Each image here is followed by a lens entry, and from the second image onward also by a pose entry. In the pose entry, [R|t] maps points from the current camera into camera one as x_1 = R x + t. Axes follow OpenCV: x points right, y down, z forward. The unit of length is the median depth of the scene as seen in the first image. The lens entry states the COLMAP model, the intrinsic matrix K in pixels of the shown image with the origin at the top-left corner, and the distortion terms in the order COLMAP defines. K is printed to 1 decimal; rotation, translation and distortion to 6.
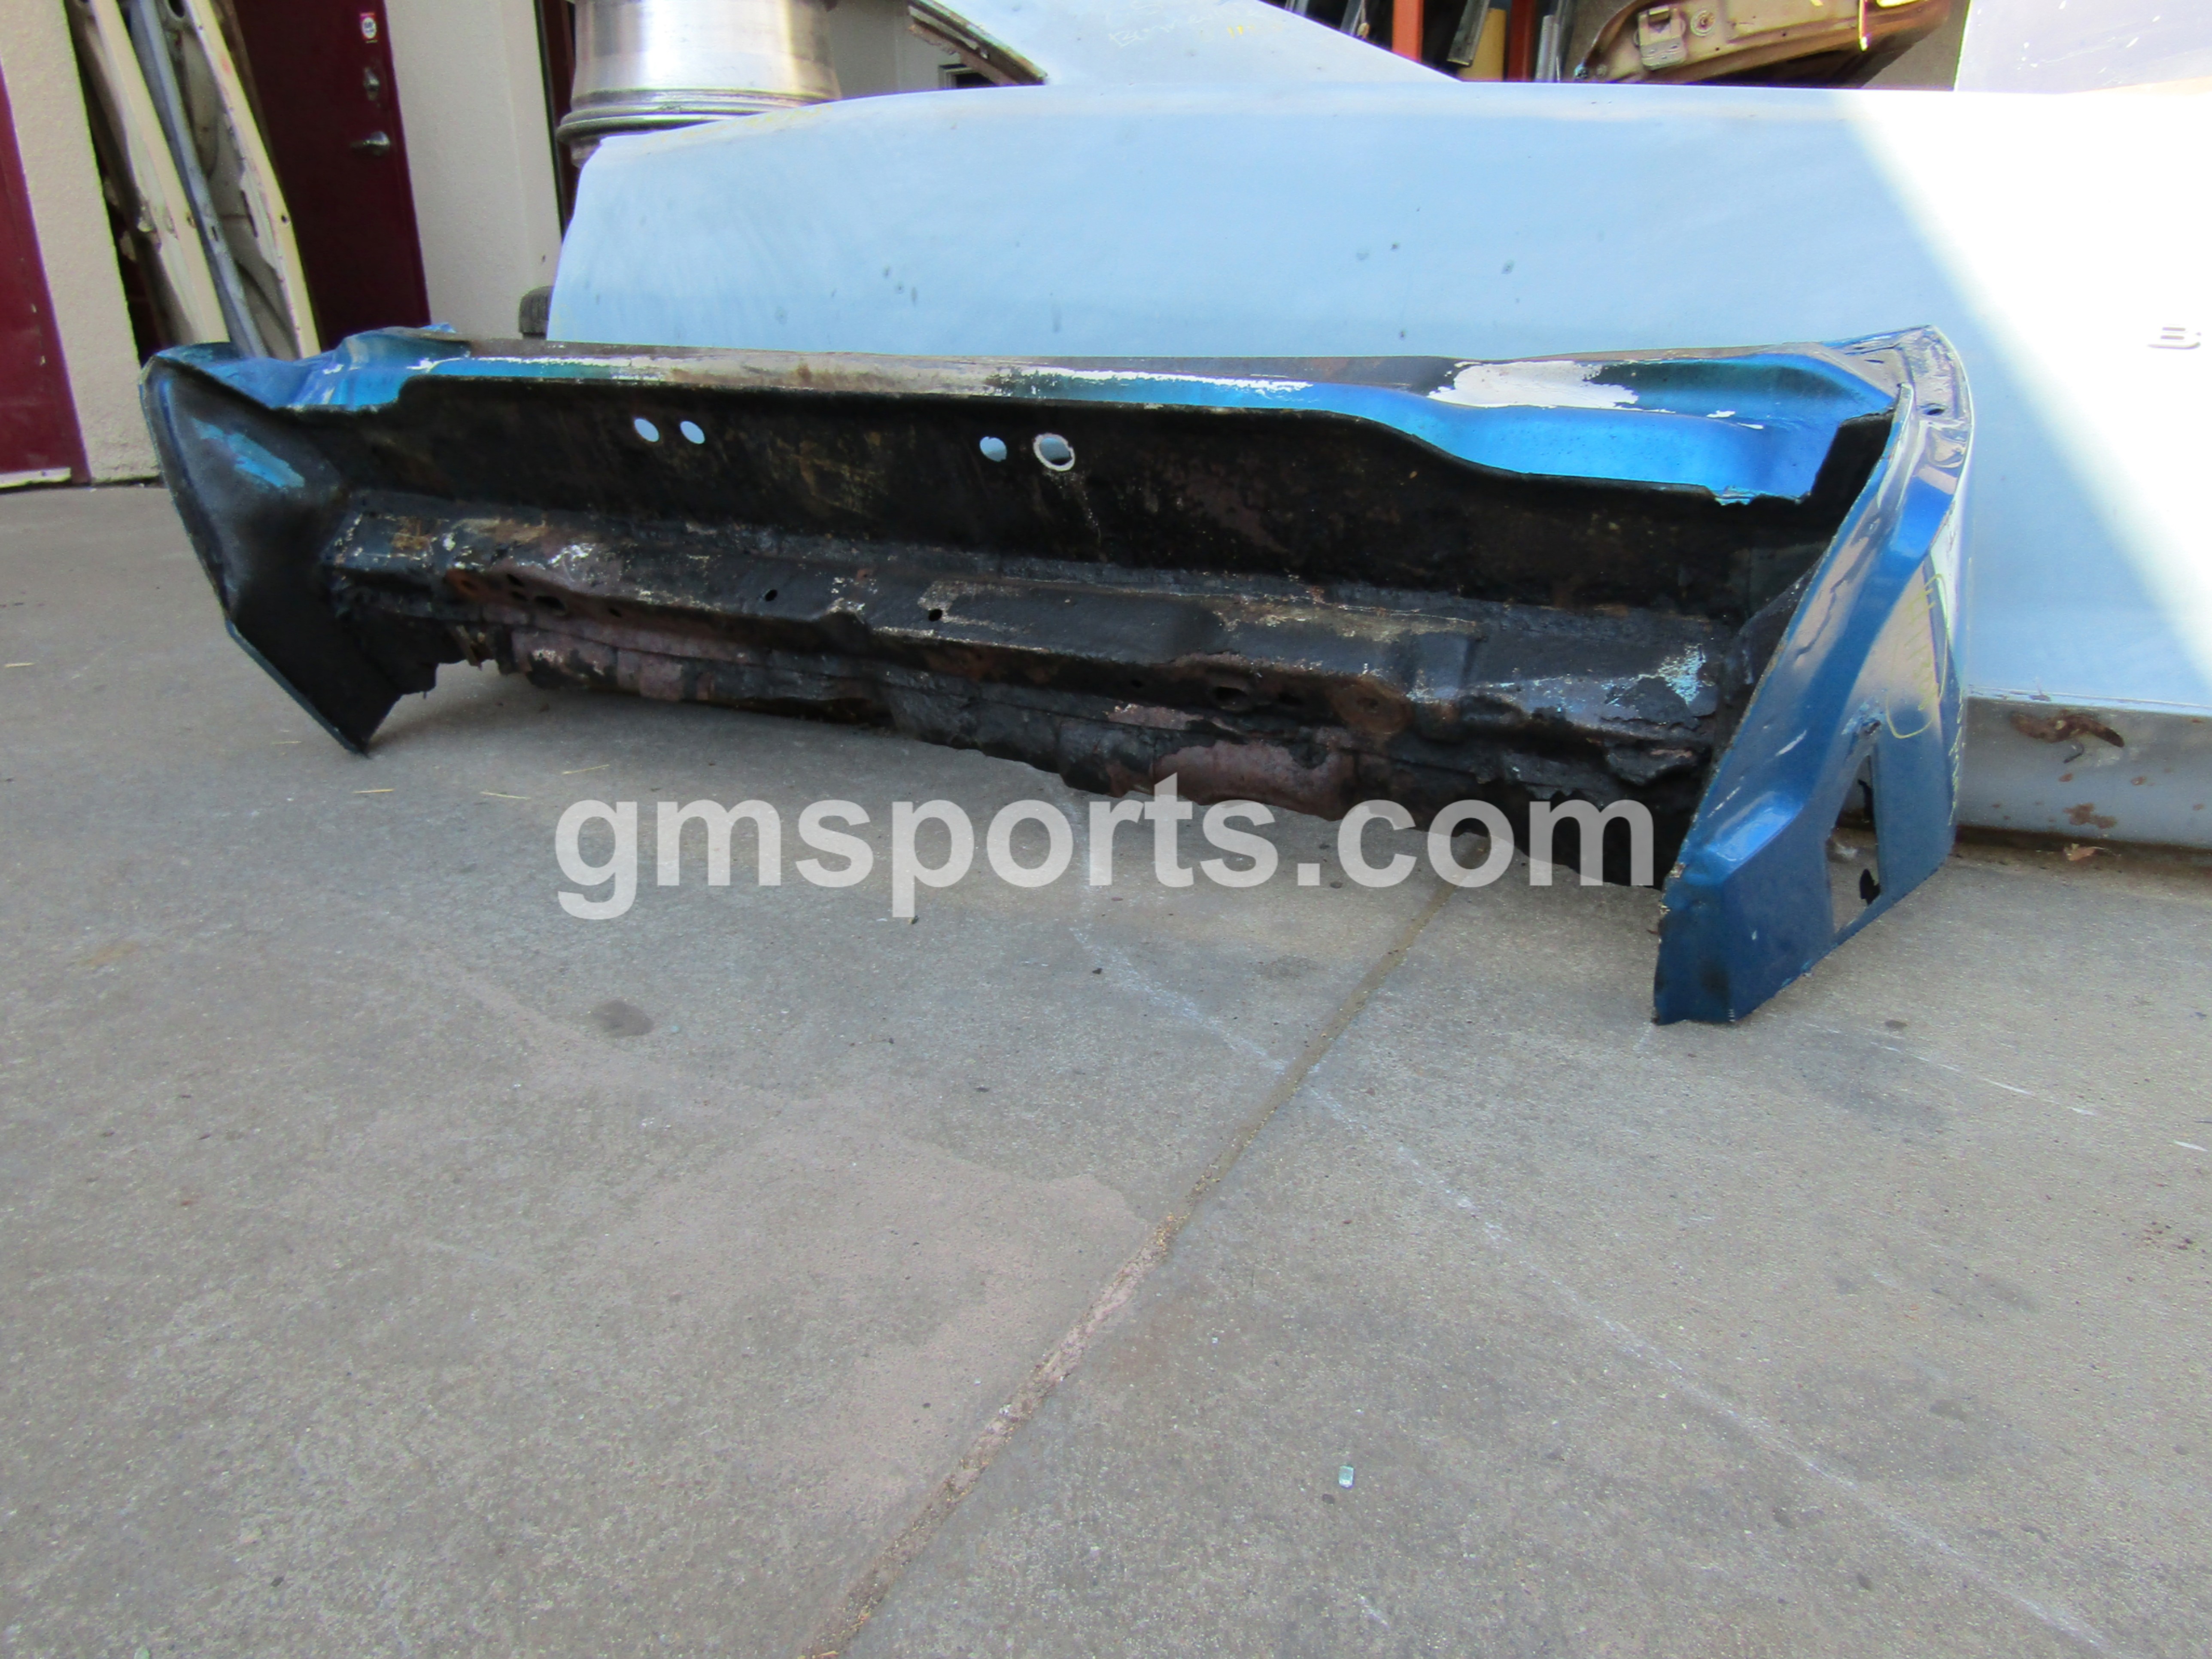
lens RADIAL K [[1571.8, 0, 1107.5], [0, 1571.8, 838.7], [0, 0, 1]] dist [-0.006471, -0.000030]
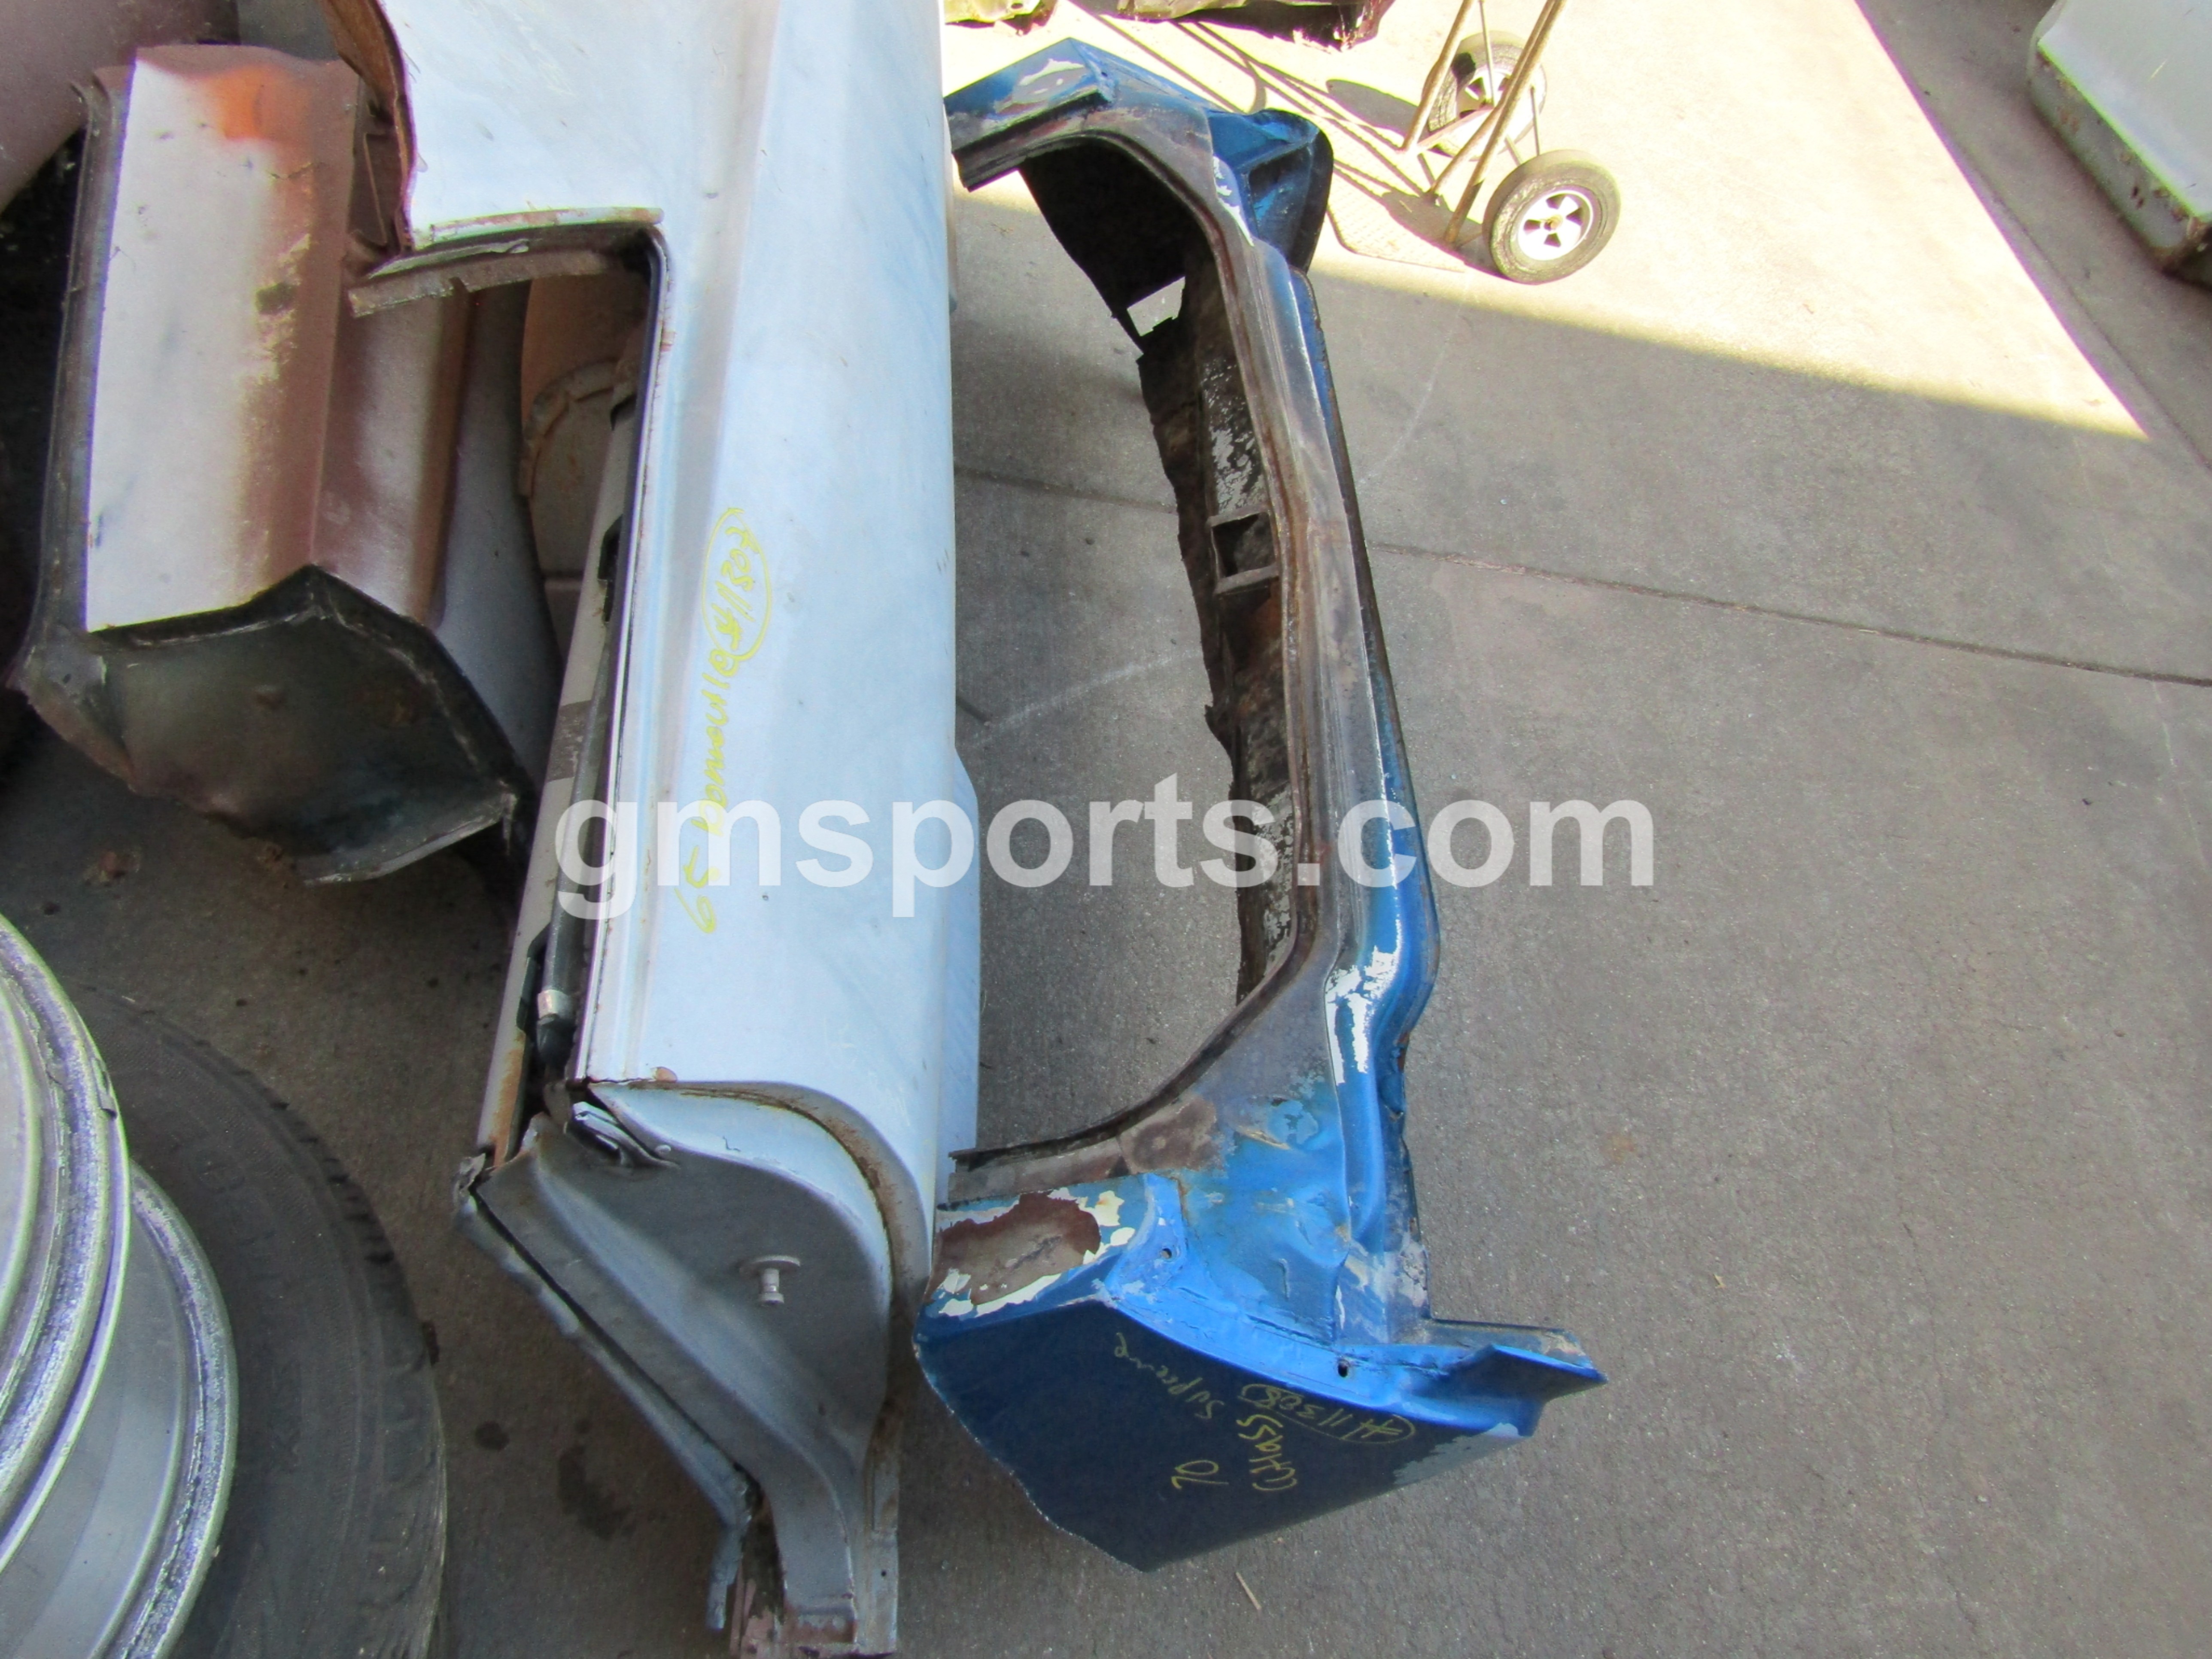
lens RADIAL K [[1571.8, 0, 1110.2], [0, 1571.8, 816.7], [0, 0, 1]] dist [-0.006471, -0.000030]
pose [[-0.500580, -0.751030, 0.430551, -0.846833], [0.028699, 0.482679, 0.875327, -1.376502], [-0.865214, 0.450528, -0.220066, 1.673539]]
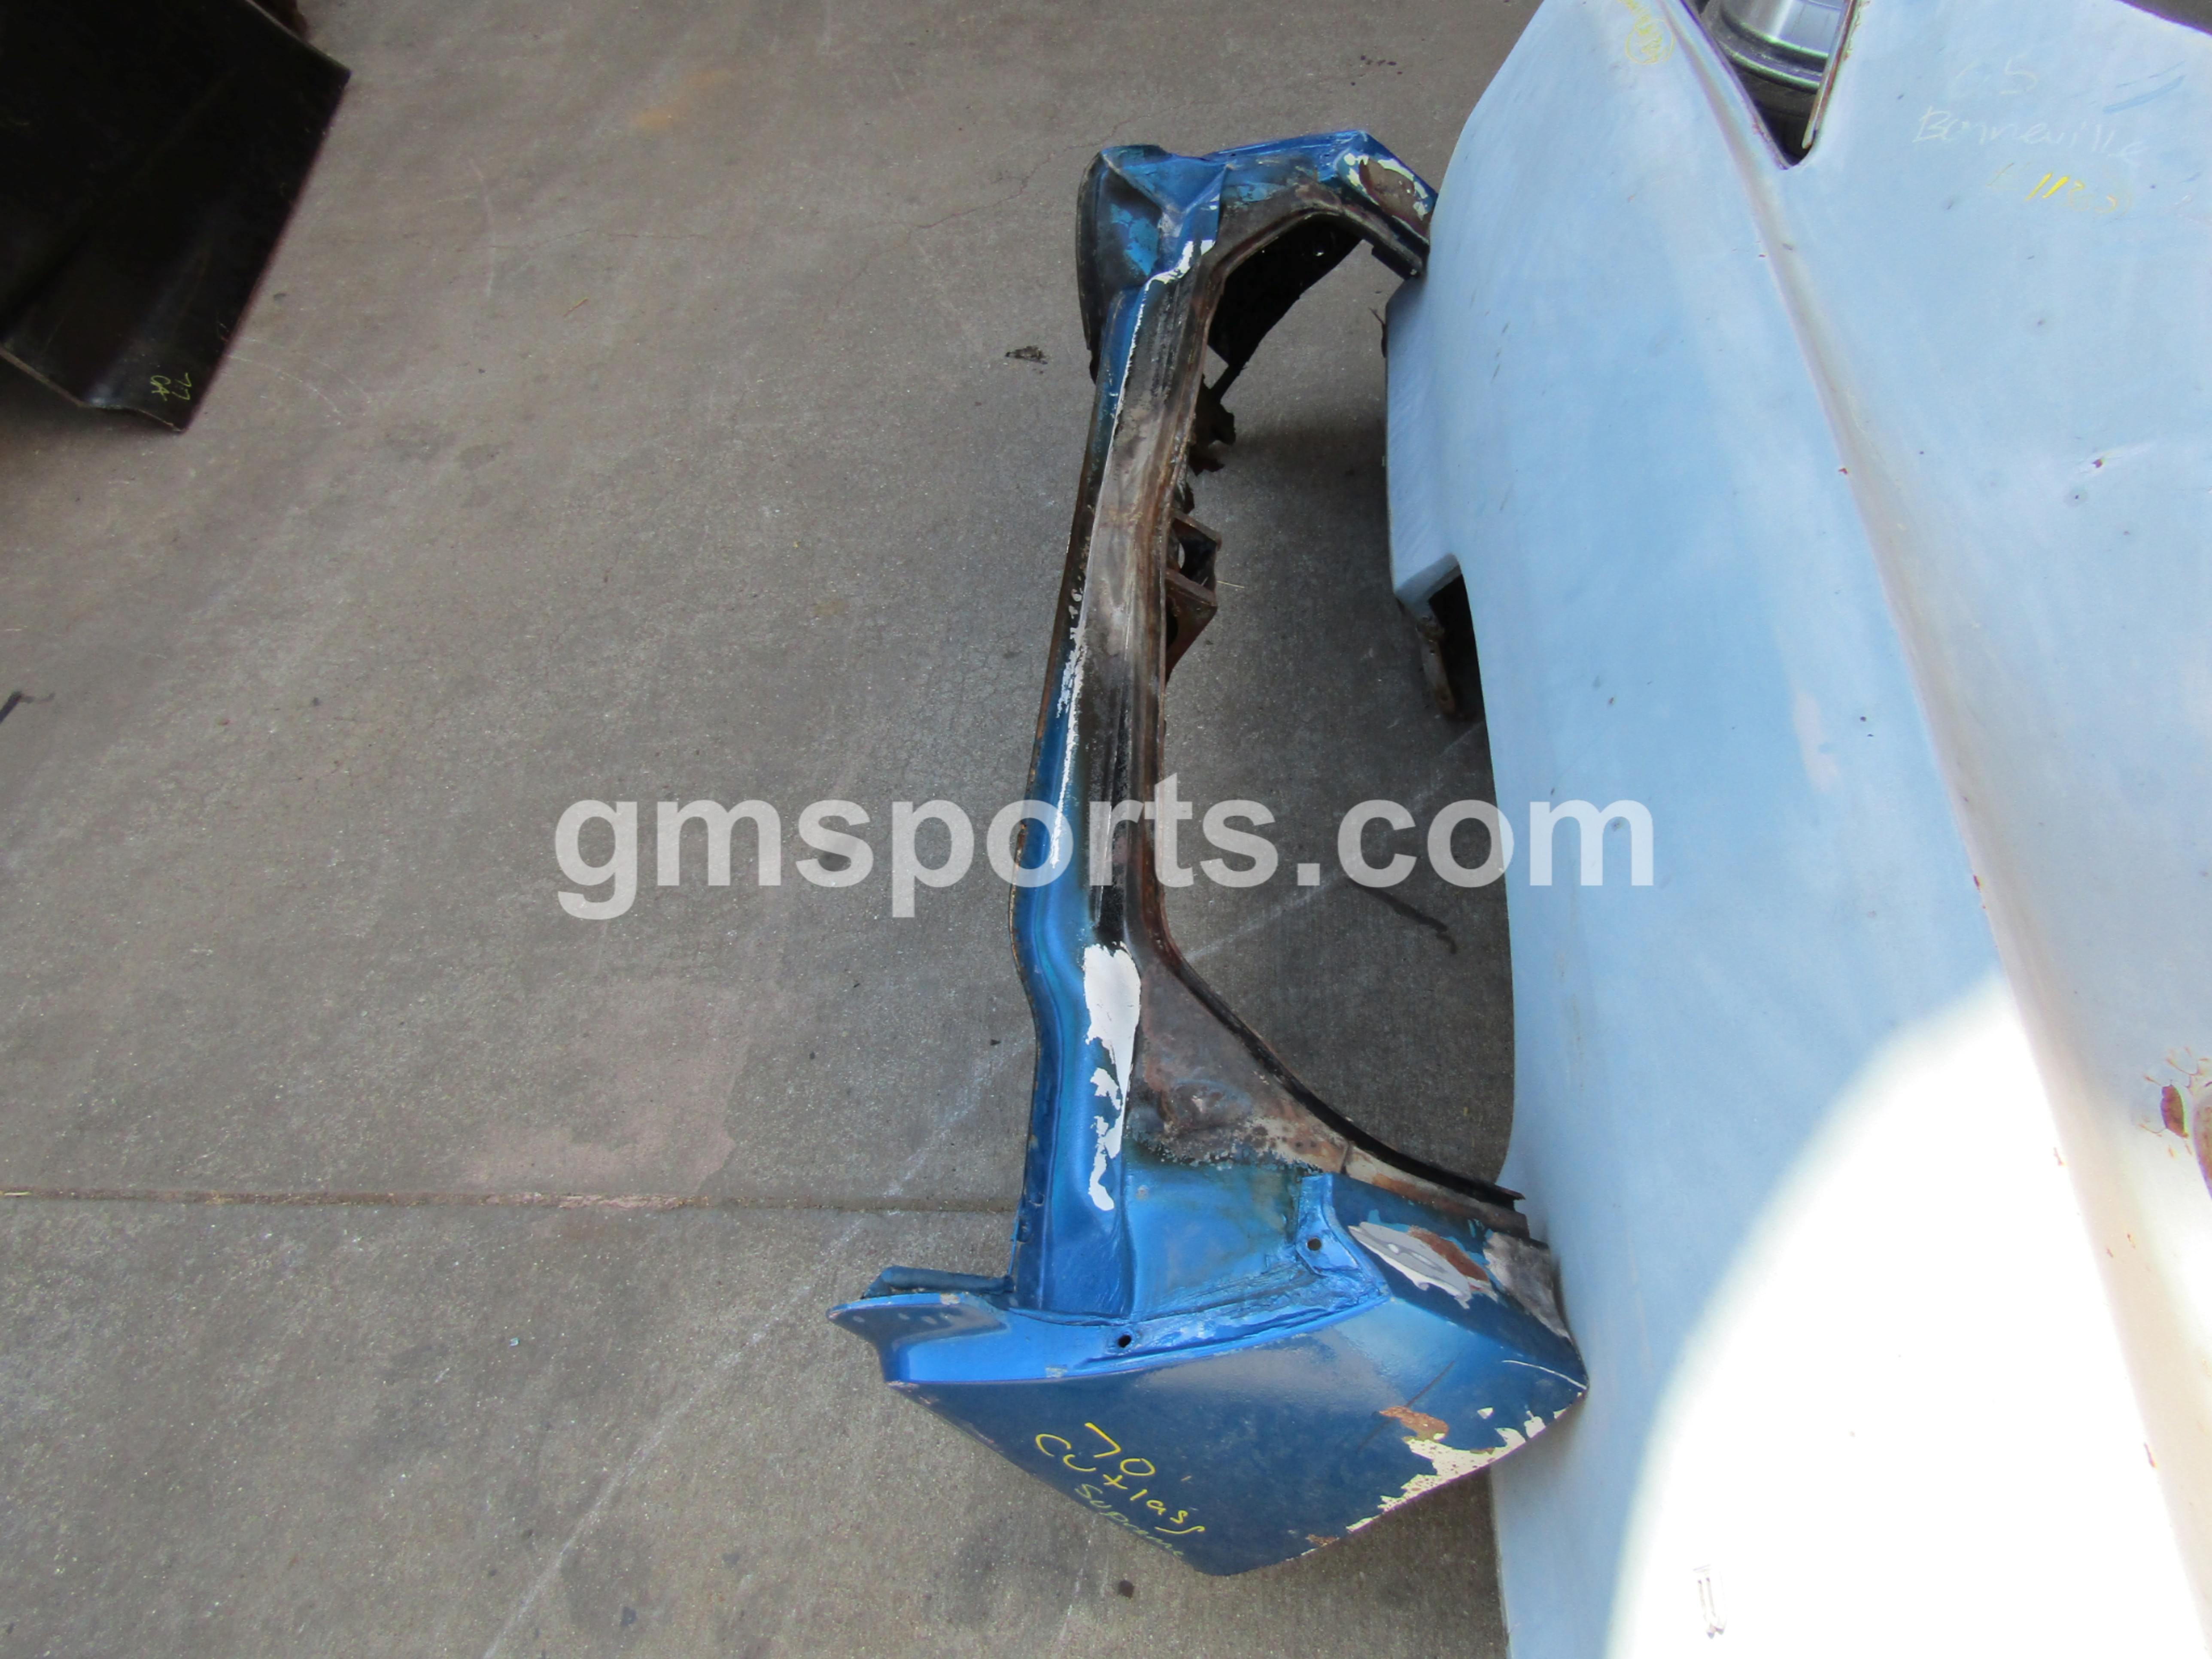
lens RADIAL K [[1571.8, 0, 1106.1], [0, 1571.8, 846.8], [0, 0, 1]] dist [-0.006471, -0.000030]
pose [[0.403500, 0.671674, -0.621323, 0.810894], [-0.233503, 0.732163, 0.639855, -0.992961], [0.884683, -0.113100, 0.452266, 0.483129]]
